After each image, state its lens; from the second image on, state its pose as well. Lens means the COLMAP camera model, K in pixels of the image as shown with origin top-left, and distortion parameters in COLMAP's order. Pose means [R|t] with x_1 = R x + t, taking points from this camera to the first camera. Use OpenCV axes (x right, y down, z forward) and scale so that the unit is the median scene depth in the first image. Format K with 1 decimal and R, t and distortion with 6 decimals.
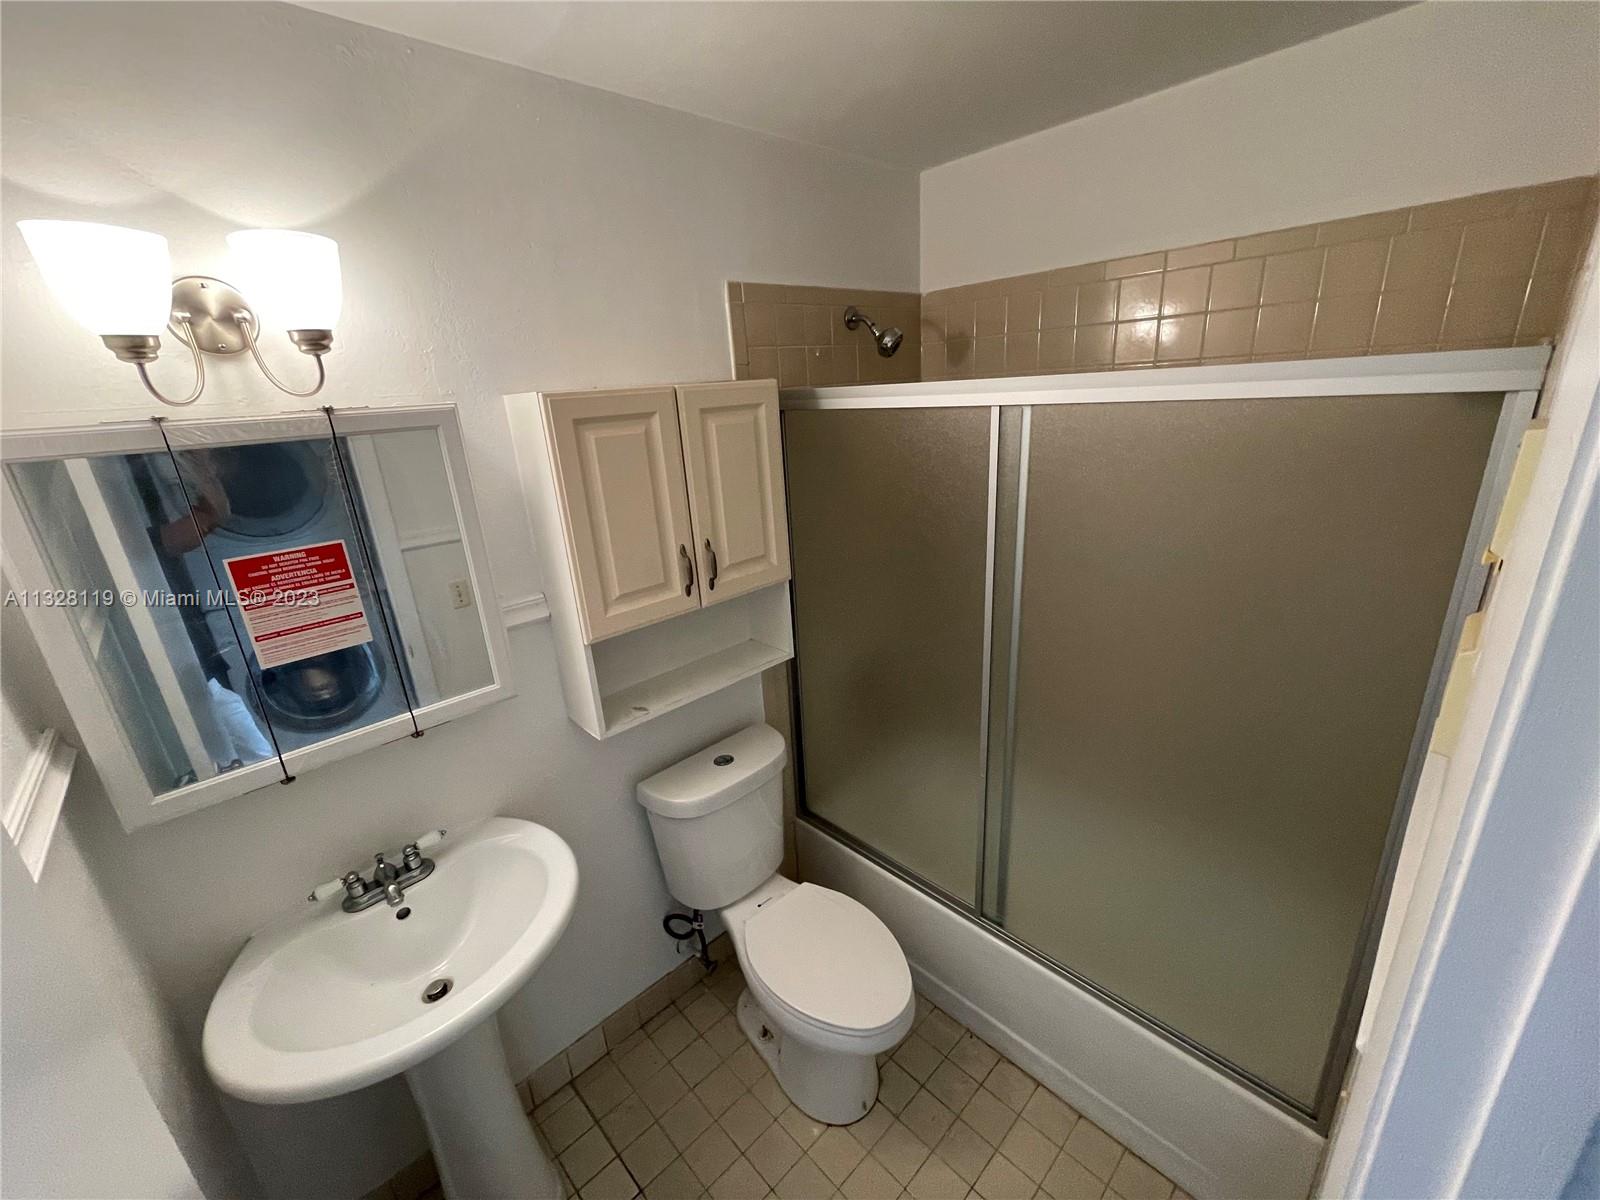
lens RADIAL K [[649.1, 0, 791.3], [0, 649.1, 605.4], [0, 0, 1]] dist [-0.006000, 0.001229]
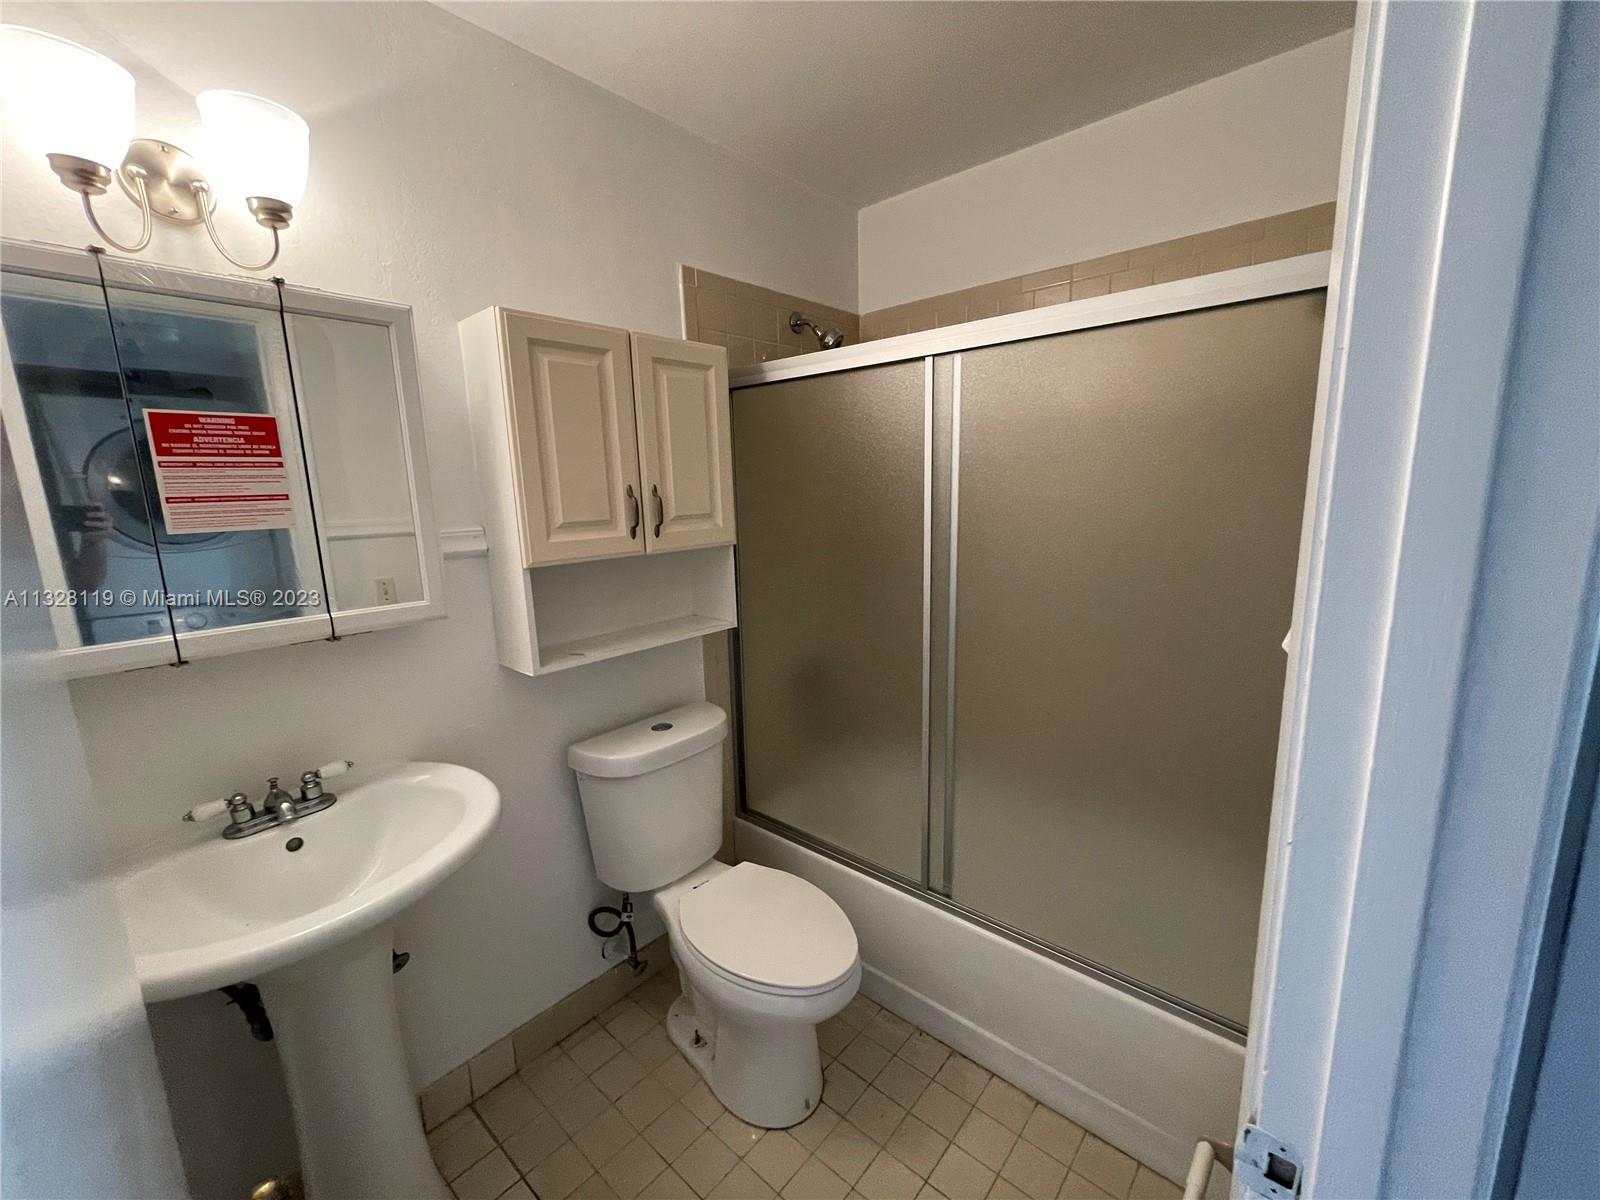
lens RADIAL K [[649.1, 0, 790.3], [0, 649.1, 608.4], [0, 0, 1]] dist [-0.006000, 0.001229]
pose [[0.995681, 0.019510, 0.090772, -0.006294], [-0.005997, 0.989145, -0.146818, 0.229200], [-0.092651, 0.145640, 0.984990, 0.011101]]
